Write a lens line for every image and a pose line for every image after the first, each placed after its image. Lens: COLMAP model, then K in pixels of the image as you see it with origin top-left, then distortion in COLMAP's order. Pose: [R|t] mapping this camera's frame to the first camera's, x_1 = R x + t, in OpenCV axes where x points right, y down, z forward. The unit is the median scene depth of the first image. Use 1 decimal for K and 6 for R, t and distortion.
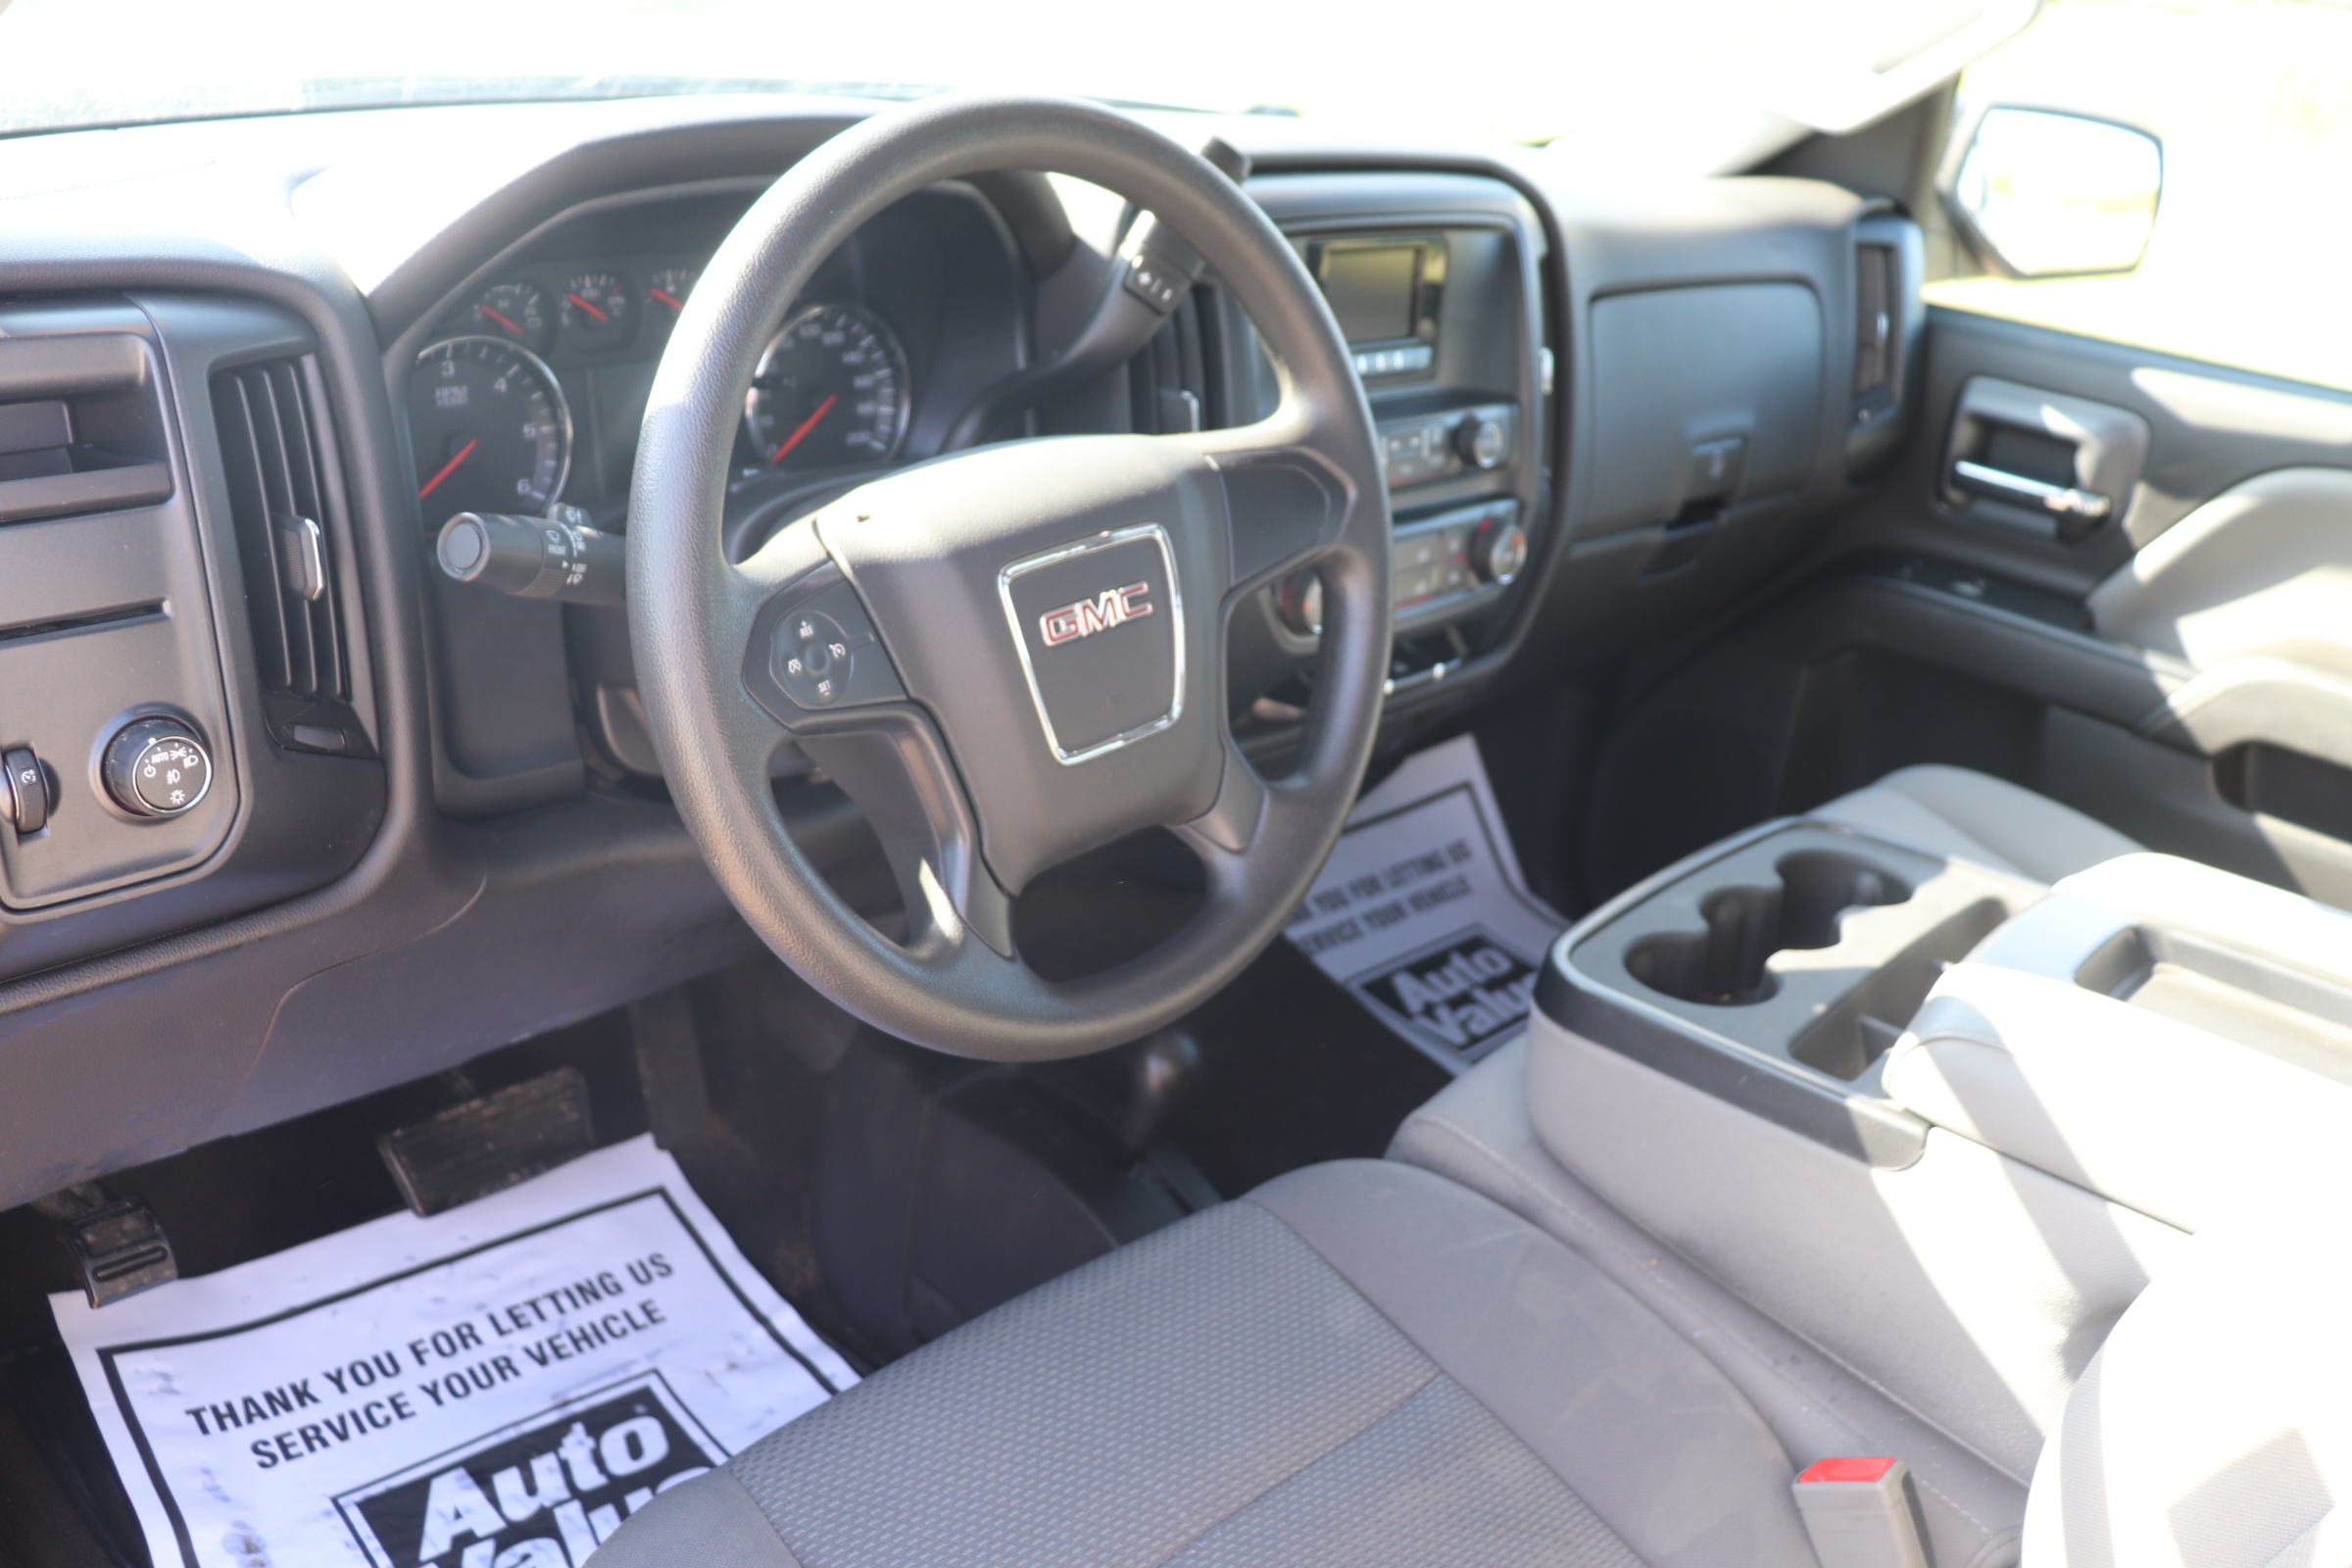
lens RADIAL K [[2178.3, 0, 1174.7], [0, 2178.3, 781.3], [0, 0, 1]] dist [-0.010763, 0.000000]
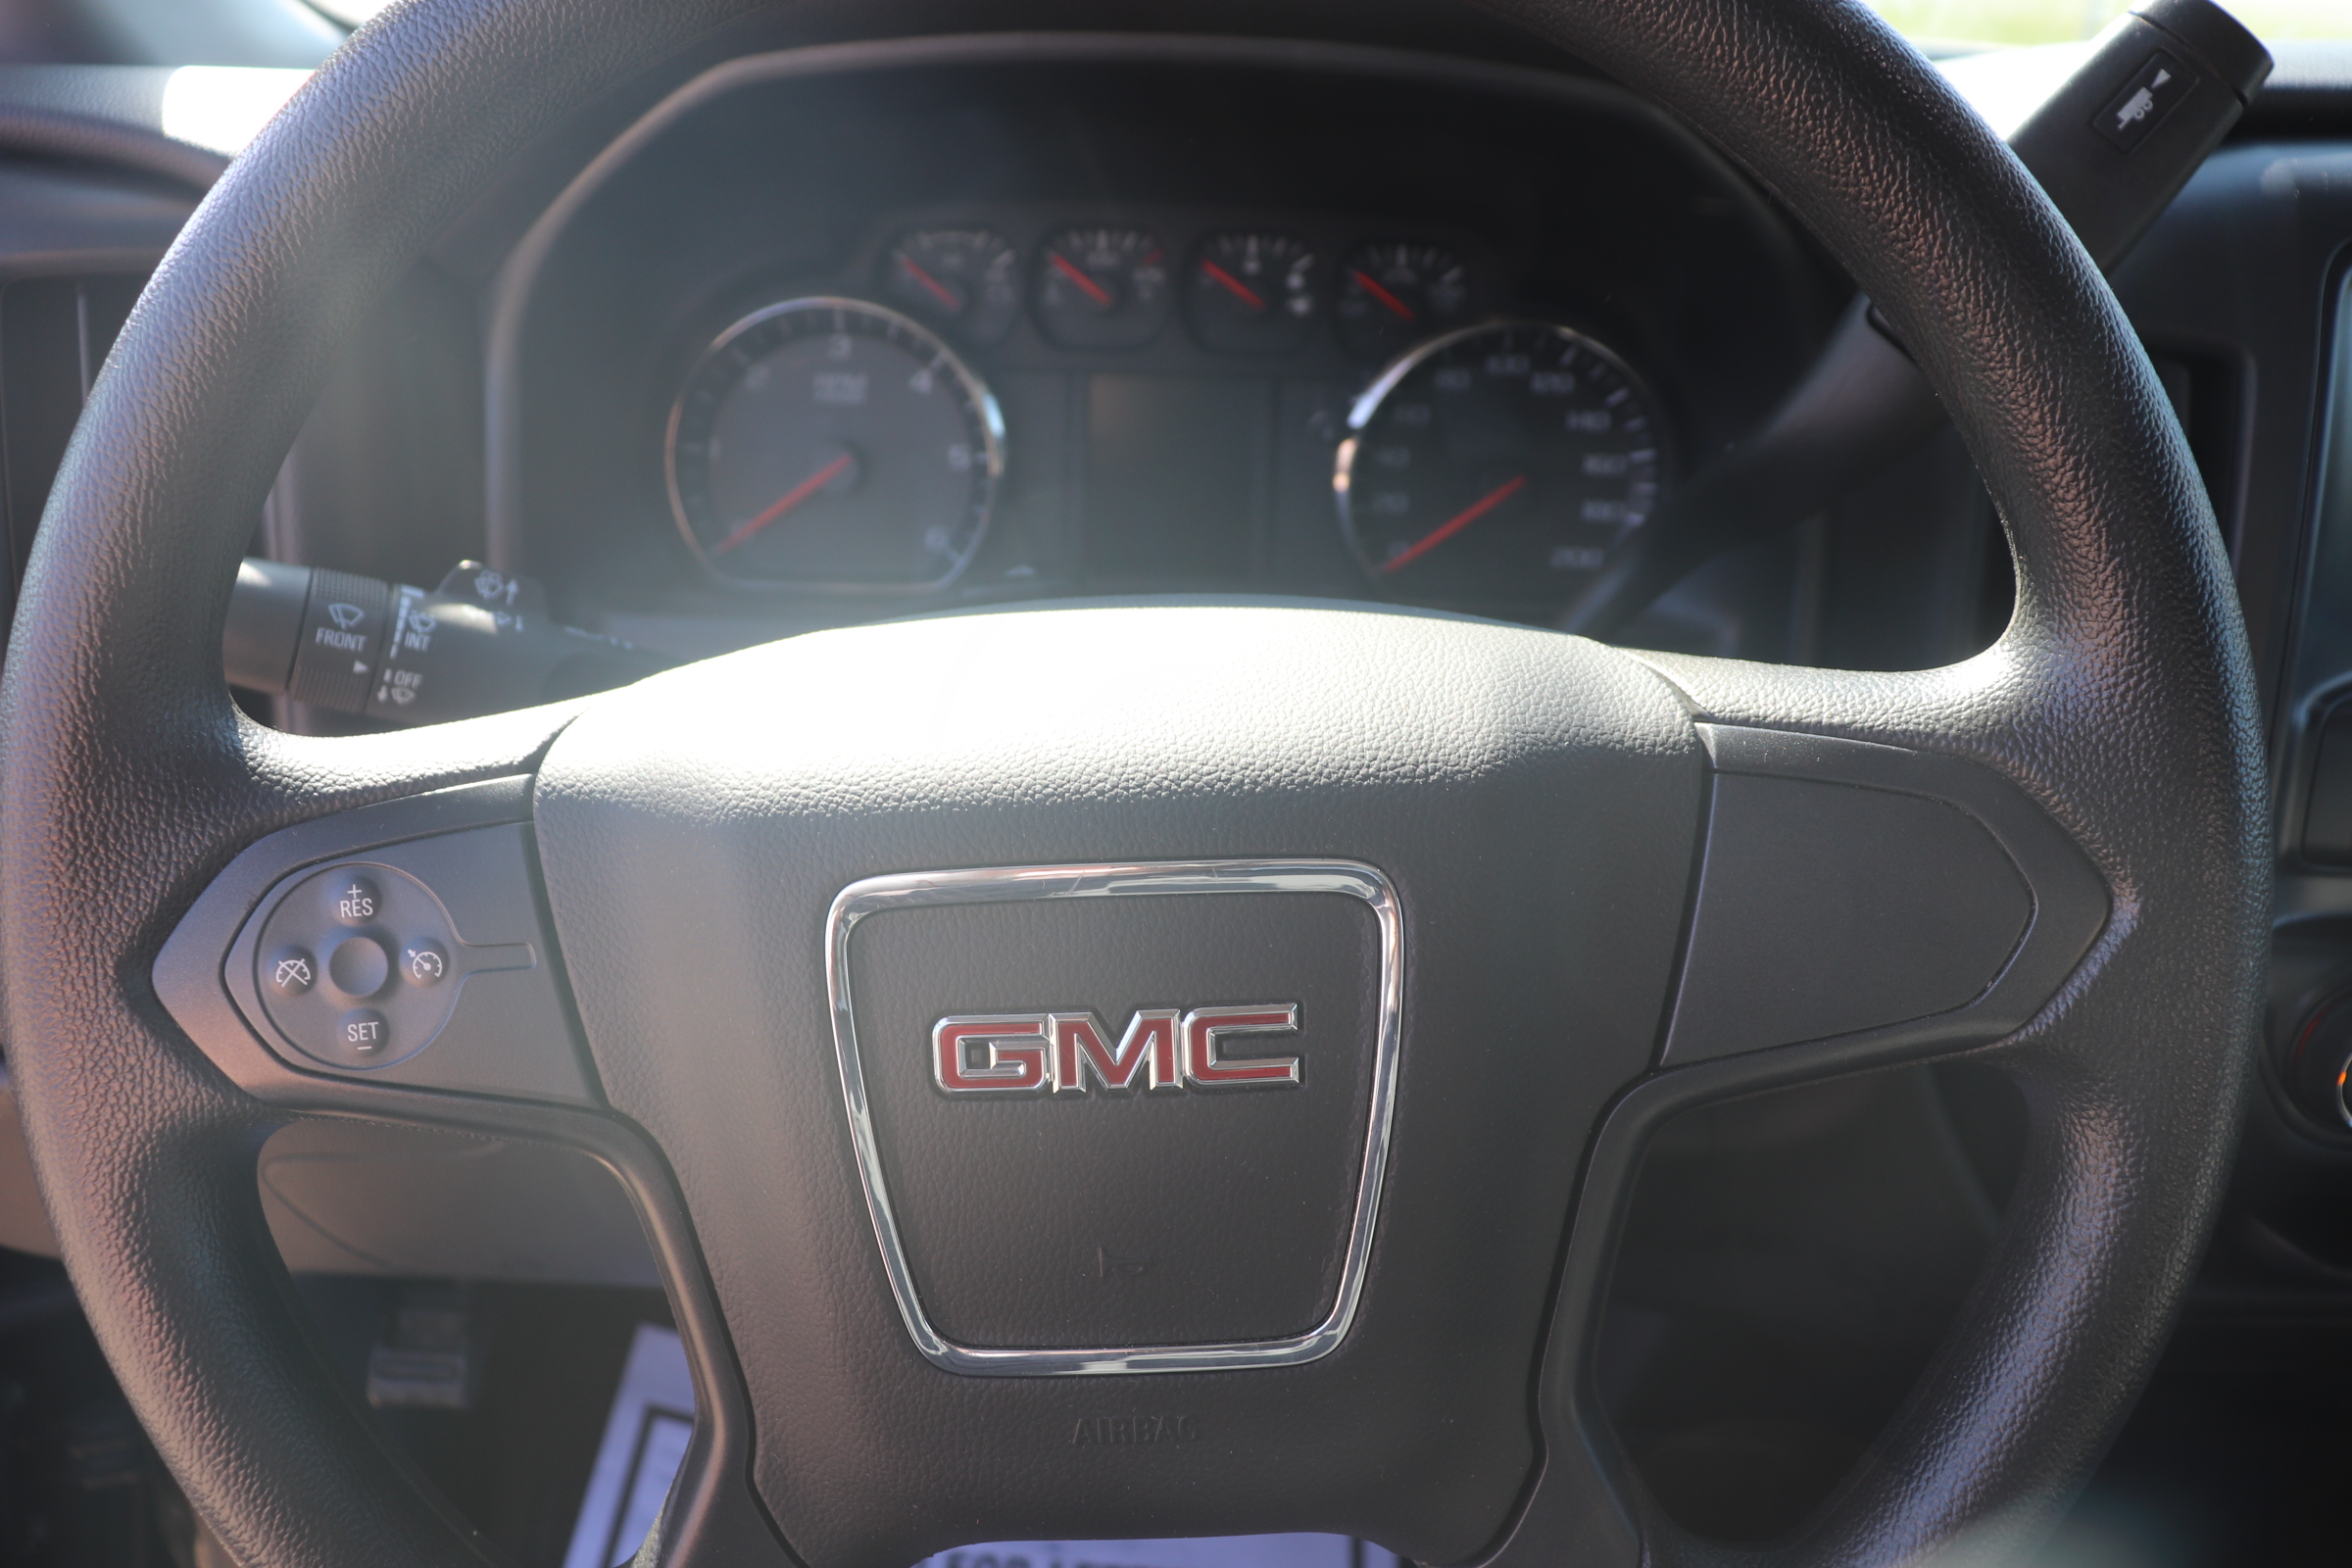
lens RADIAL K [[2006.2, 0, 1177.1], [0, 2006.2, 793.9], [0, 0, 1]] dist [-0.002222, -0.001729]
pose [[0.699452, 0.246701, -0.670750, 0.175549], [-0.251210, 0.963510, 0.092417, -0.131971], [0.669074, 0.103858, 0.735903, 0.592460]]
